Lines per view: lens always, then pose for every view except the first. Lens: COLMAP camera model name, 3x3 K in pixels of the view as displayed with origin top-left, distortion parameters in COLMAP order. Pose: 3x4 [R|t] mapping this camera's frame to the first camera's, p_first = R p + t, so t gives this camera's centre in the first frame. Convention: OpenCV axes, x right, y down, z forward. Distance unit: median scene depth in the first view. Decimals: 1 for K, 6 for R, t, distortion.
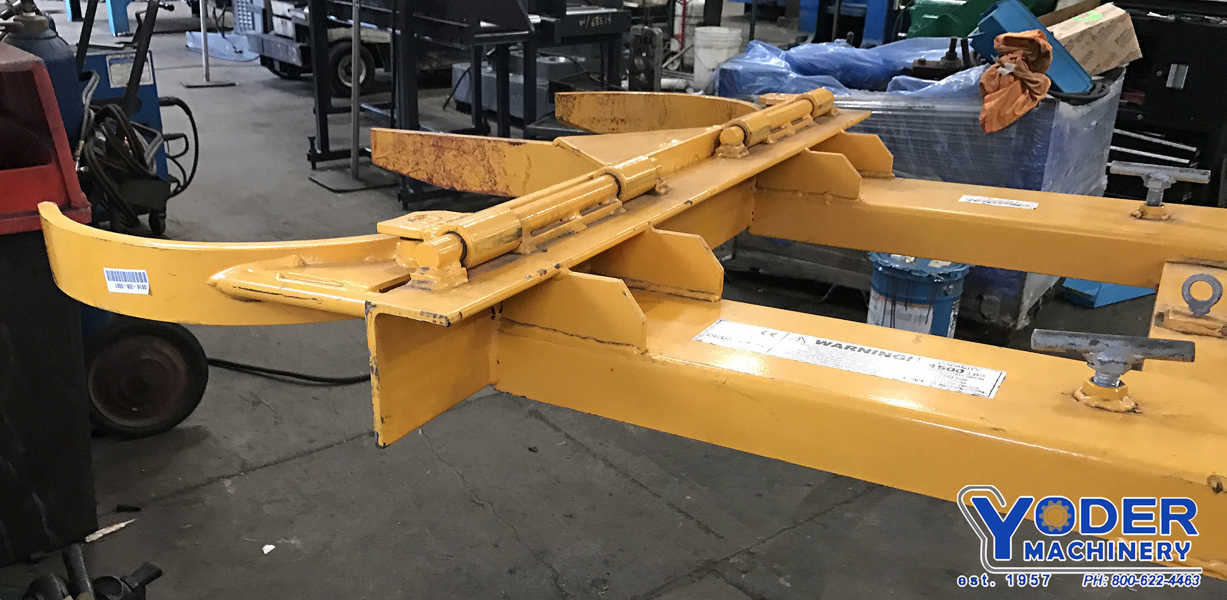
lens RADIAL K [[930.6, 0, 613.2], [0, 930.6, 300.4], [0, 0, 1]] dist [-0.003270, -0.000389]
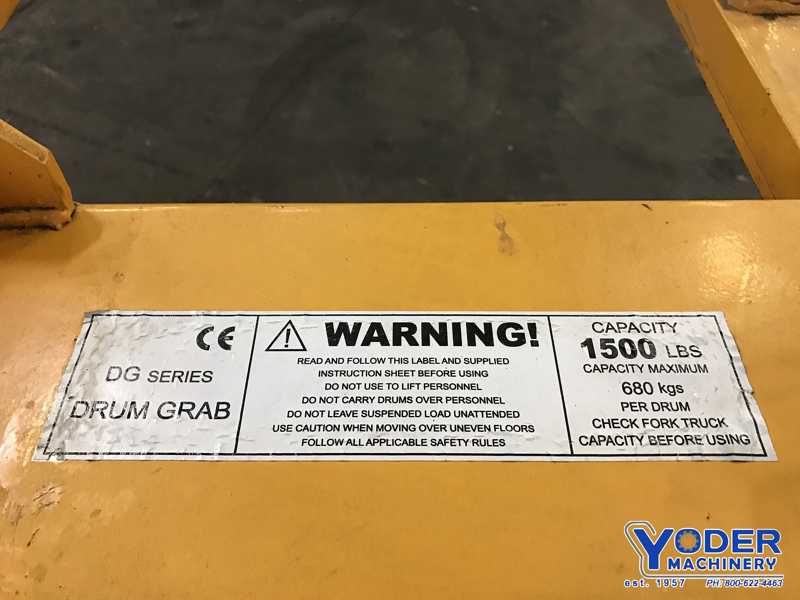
lens RADIAL K [[659.0, 0, 399.3], [0, 659.0, 300.0], [0, 0, 1]] dist [0.011544, 0.002468]
pose [[0.872777, -0.387954, 0.296229, 0.158090], [0.168171, 0.808716, 0.563646, -0.136818], [-0.458234, -0.442121, 0.771071, 0.732362]]
